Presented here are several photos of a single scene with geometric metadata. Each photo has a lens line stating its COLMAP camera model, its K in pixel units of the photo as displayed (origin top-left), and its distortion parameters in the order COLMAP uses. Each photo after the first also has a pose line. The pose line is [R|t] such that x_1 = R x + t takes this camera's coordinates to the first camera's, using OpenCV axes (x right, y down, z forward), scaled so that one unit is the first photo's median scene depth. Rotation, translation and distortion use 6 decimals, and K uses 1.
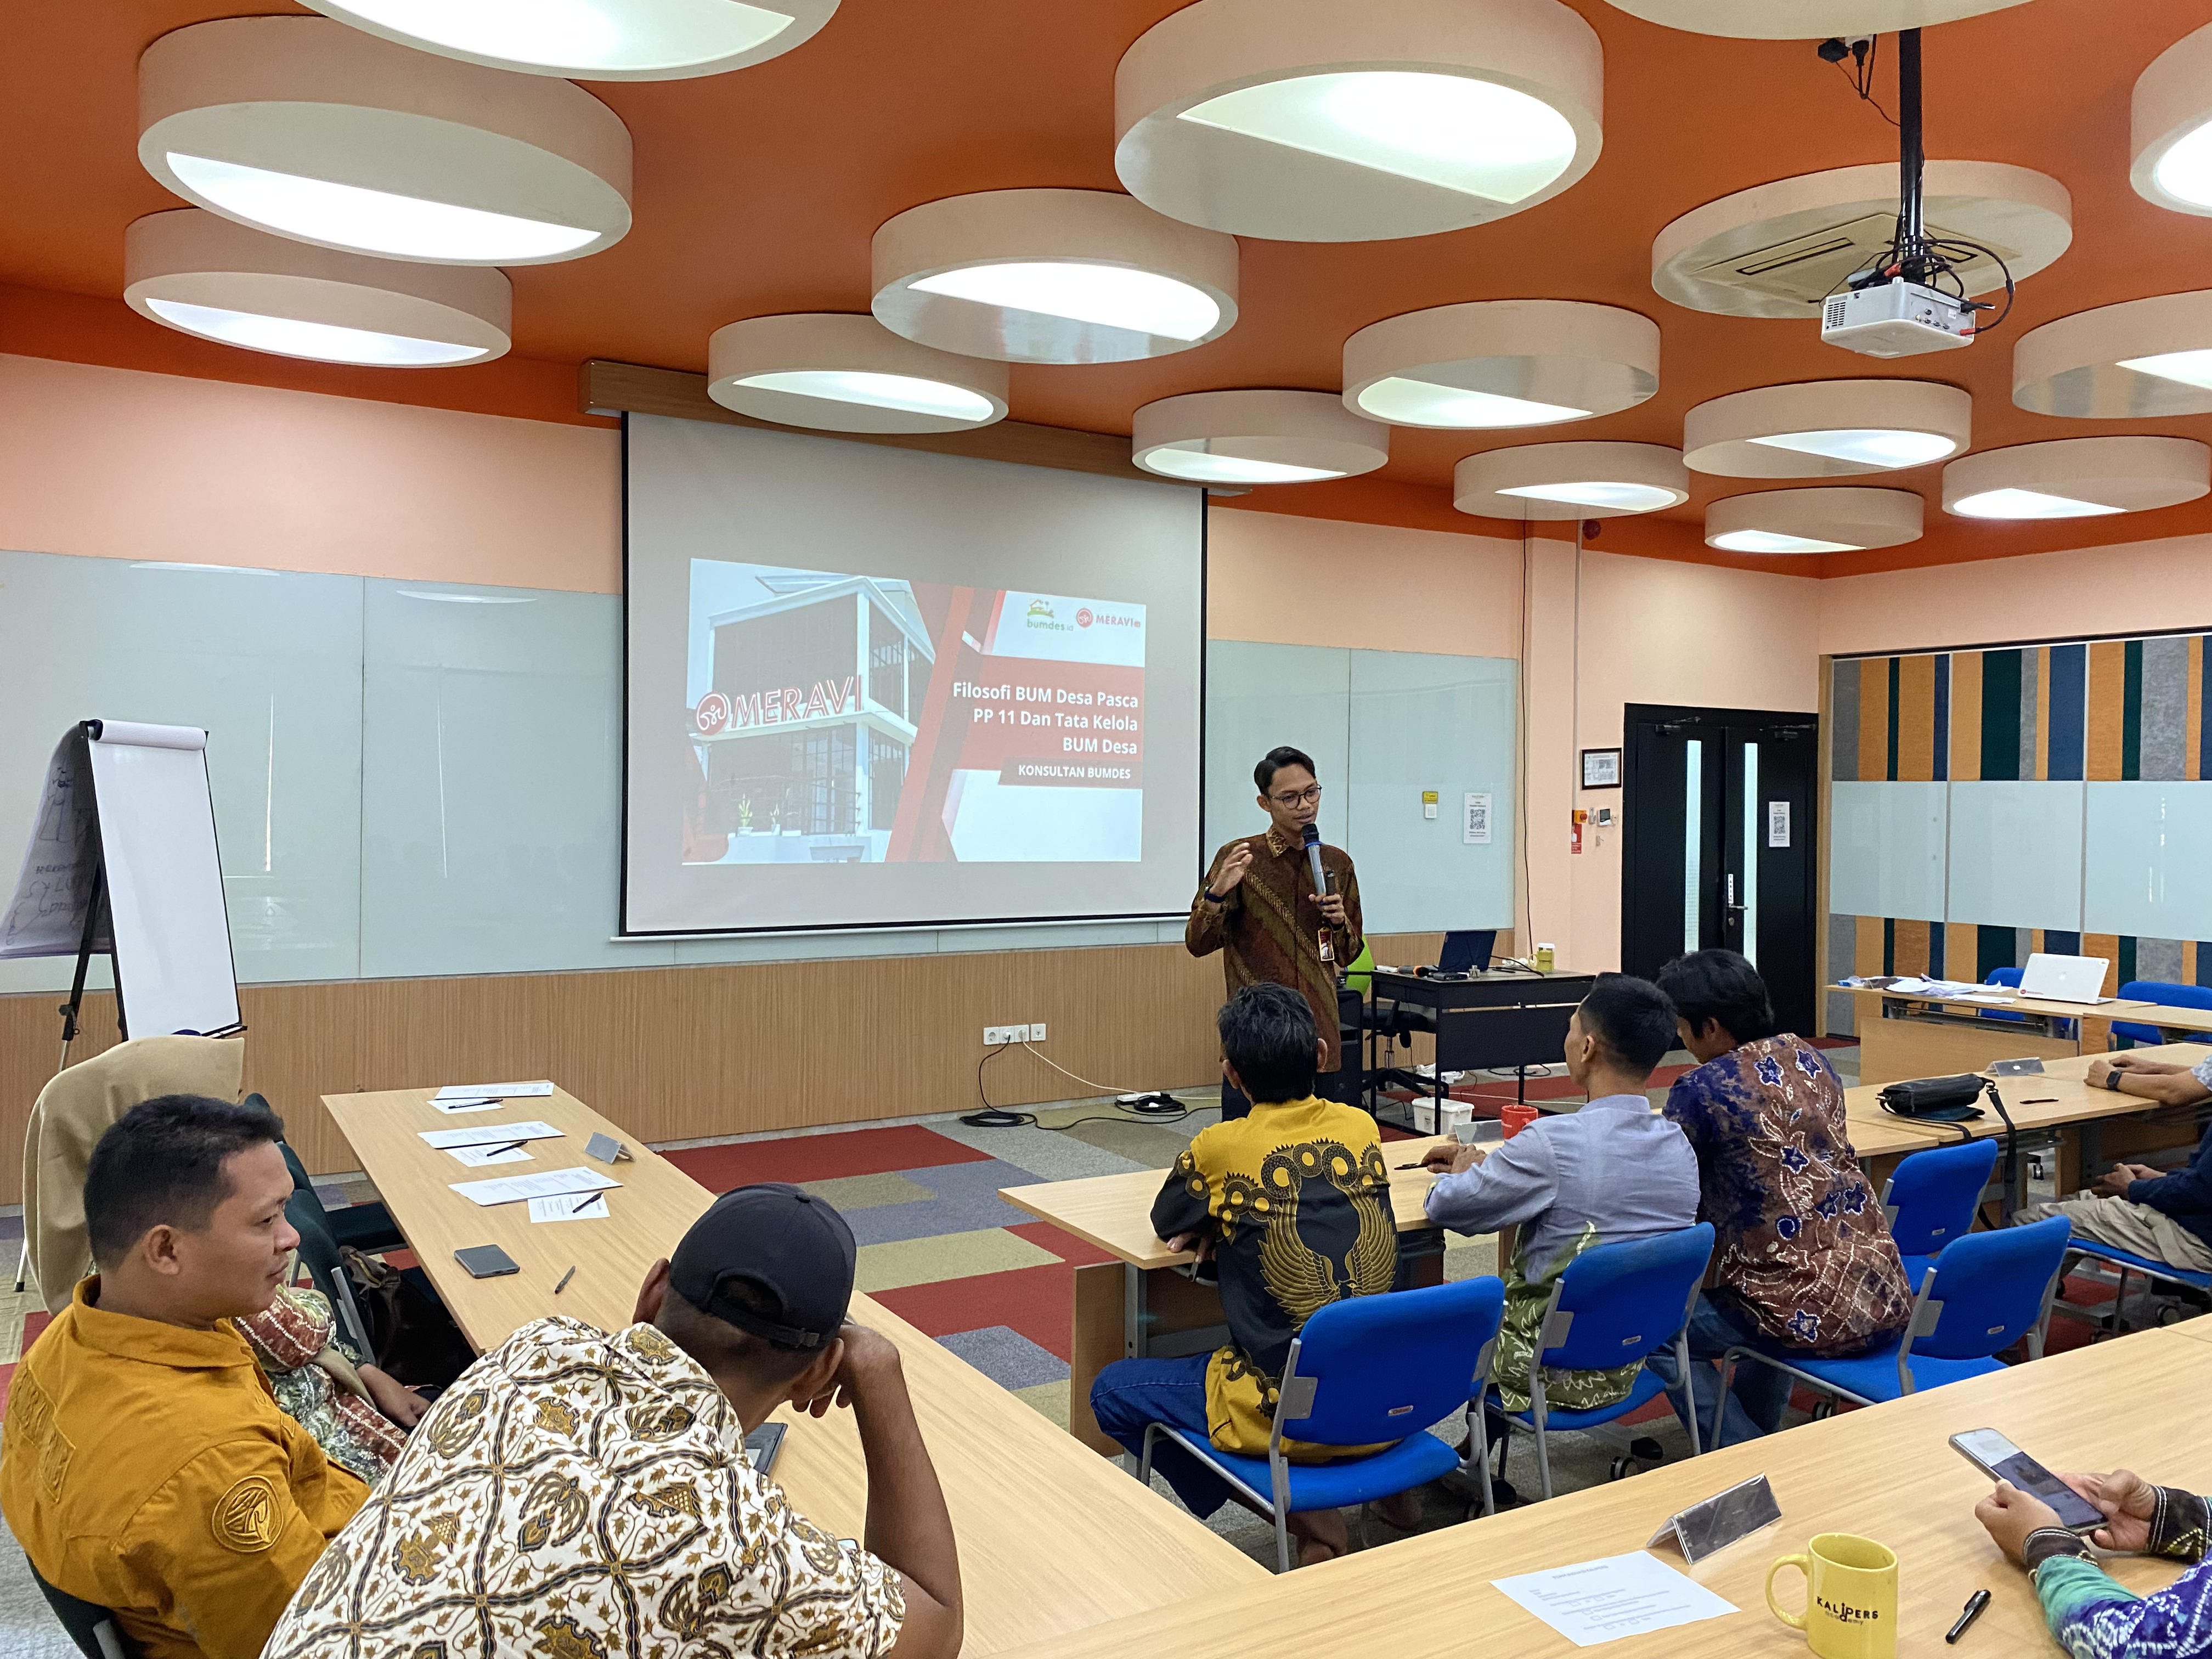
lens RADIAL K [[1686.0, 0, 1115.7], [0, 1686.0, 823.7], [0, 0, 1]] dist [0.045089, -0.057696]
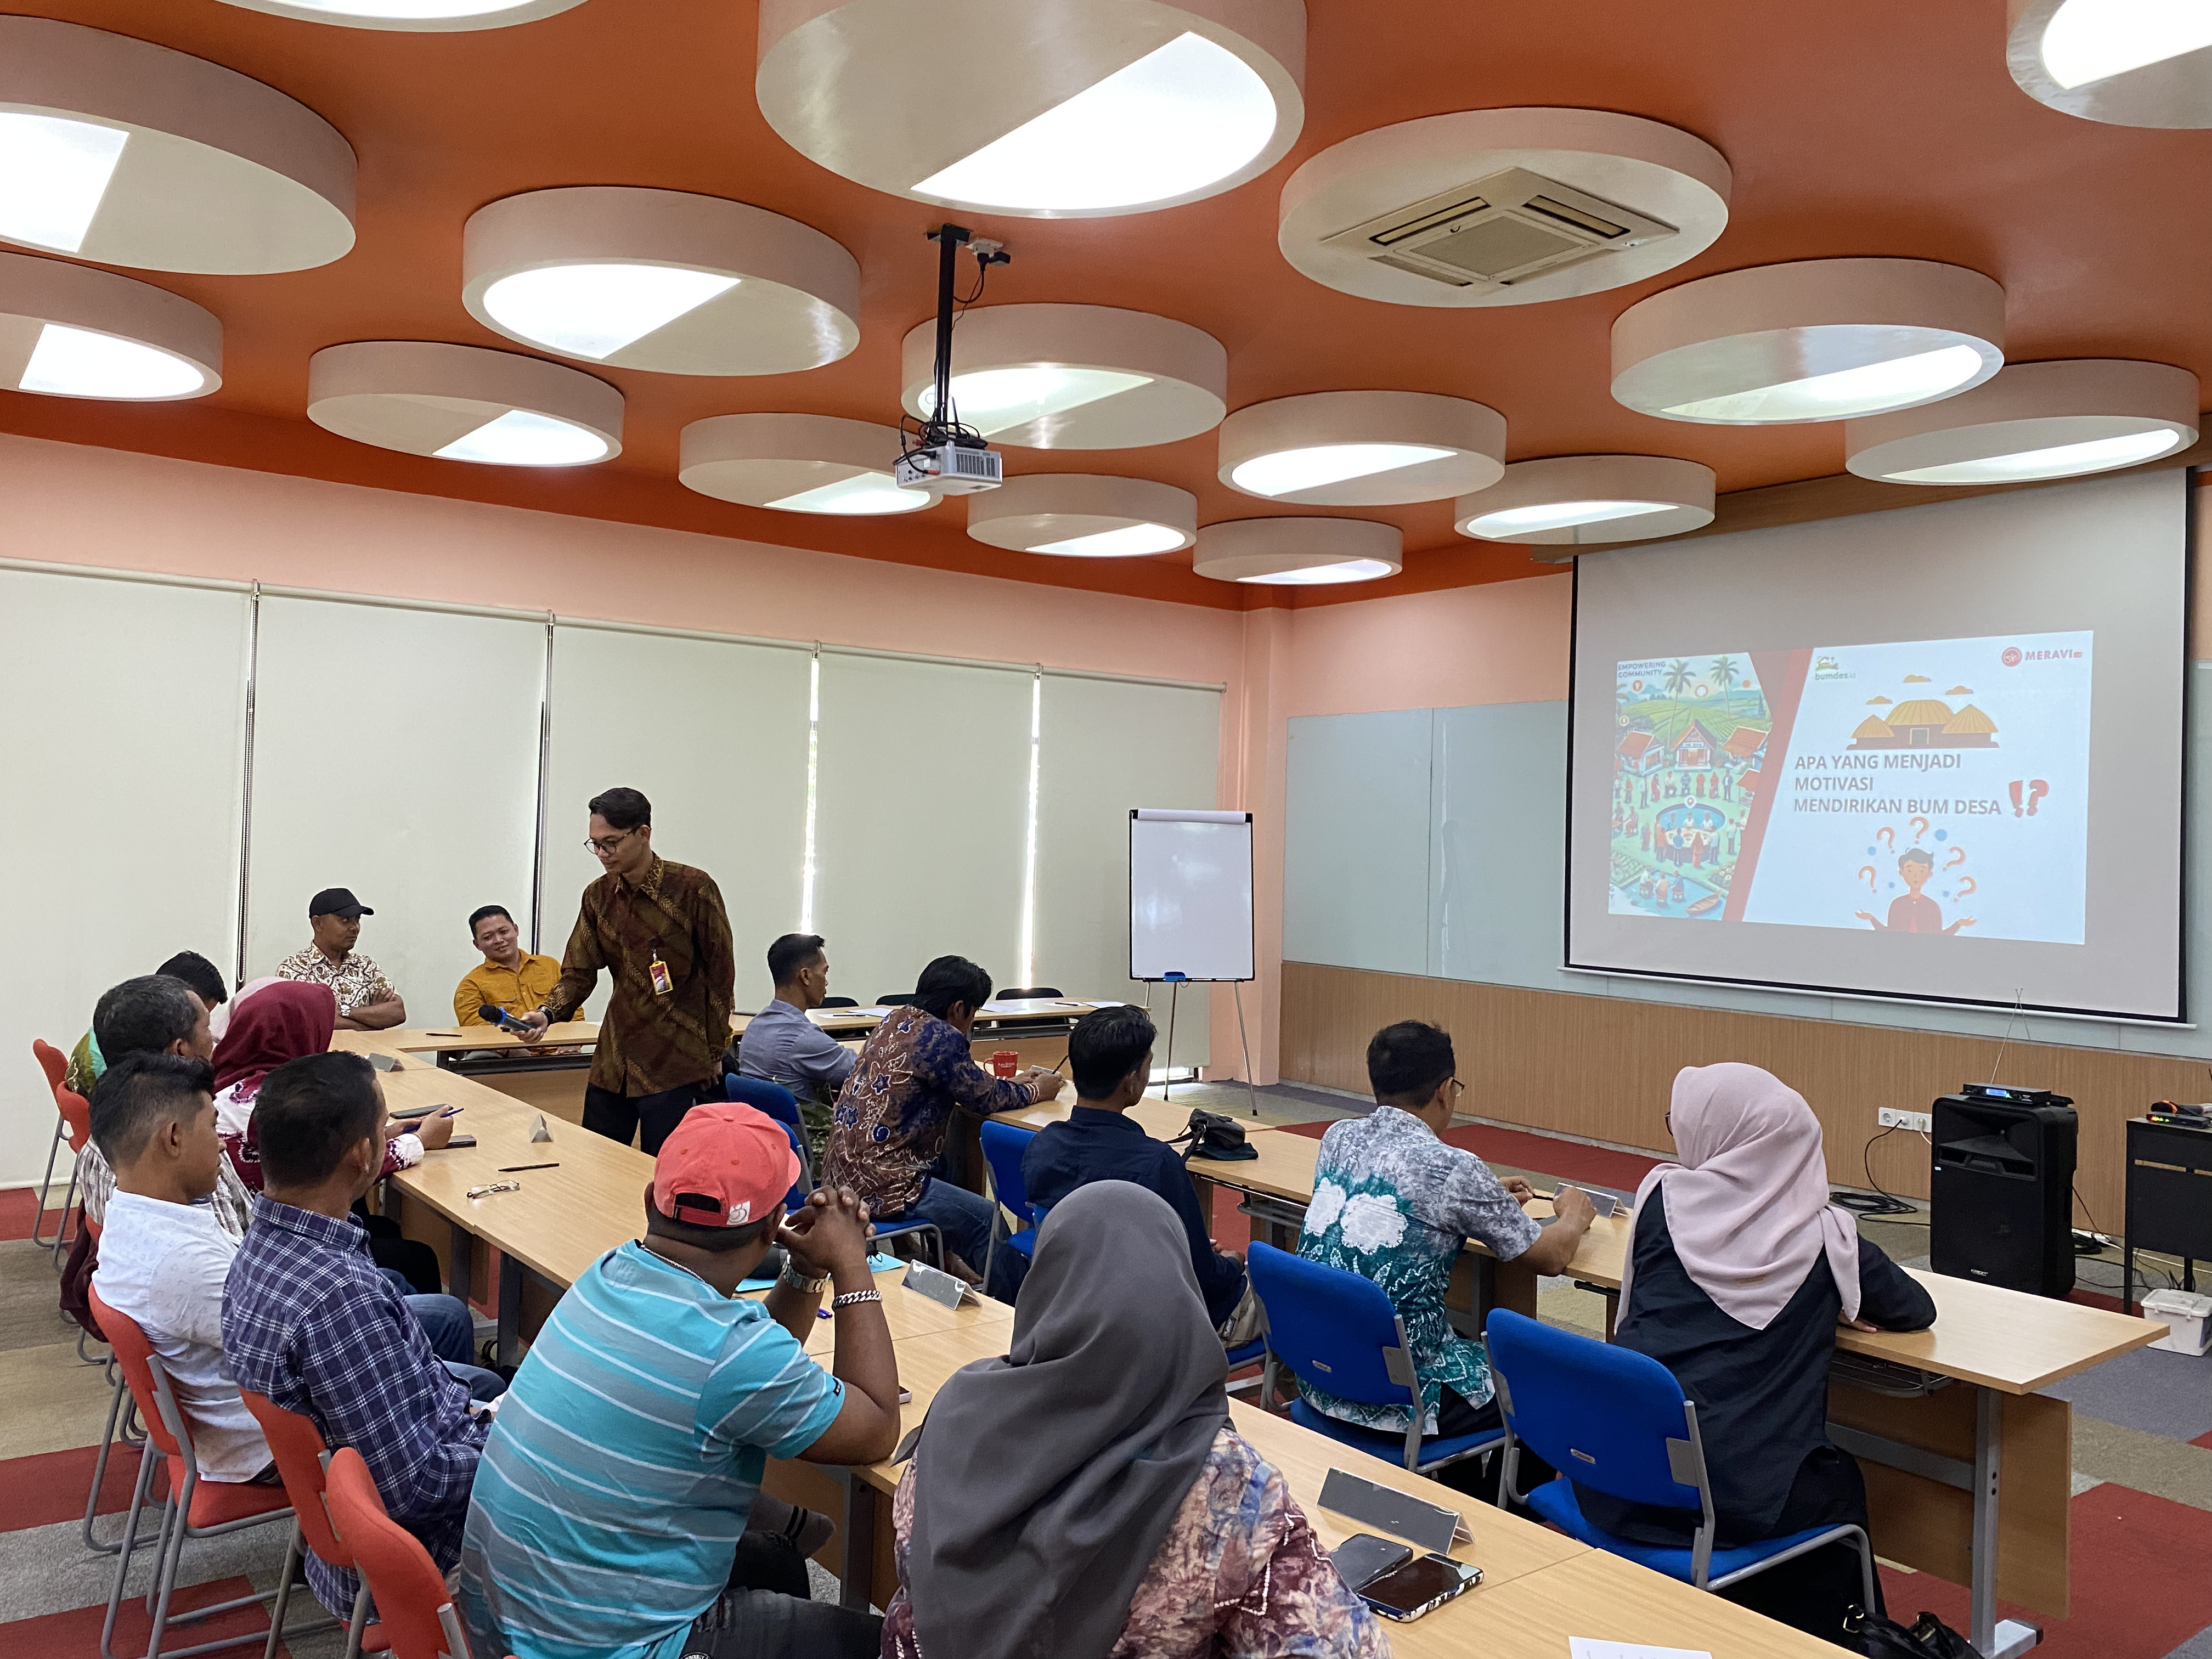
lens RADIAL K [[1686.0, 0, 1092.4], [0, 1686.0, 819.3], [0, 0, 1]] dist [0.045089, -0.057696]
pose [[0.071003, -0.027301, -0.997102, 1.002800], [-0.044528, 0.998542, -0.030511, 0.010875], [0.996482, 0.046565, 0.069684, 0.584865]]
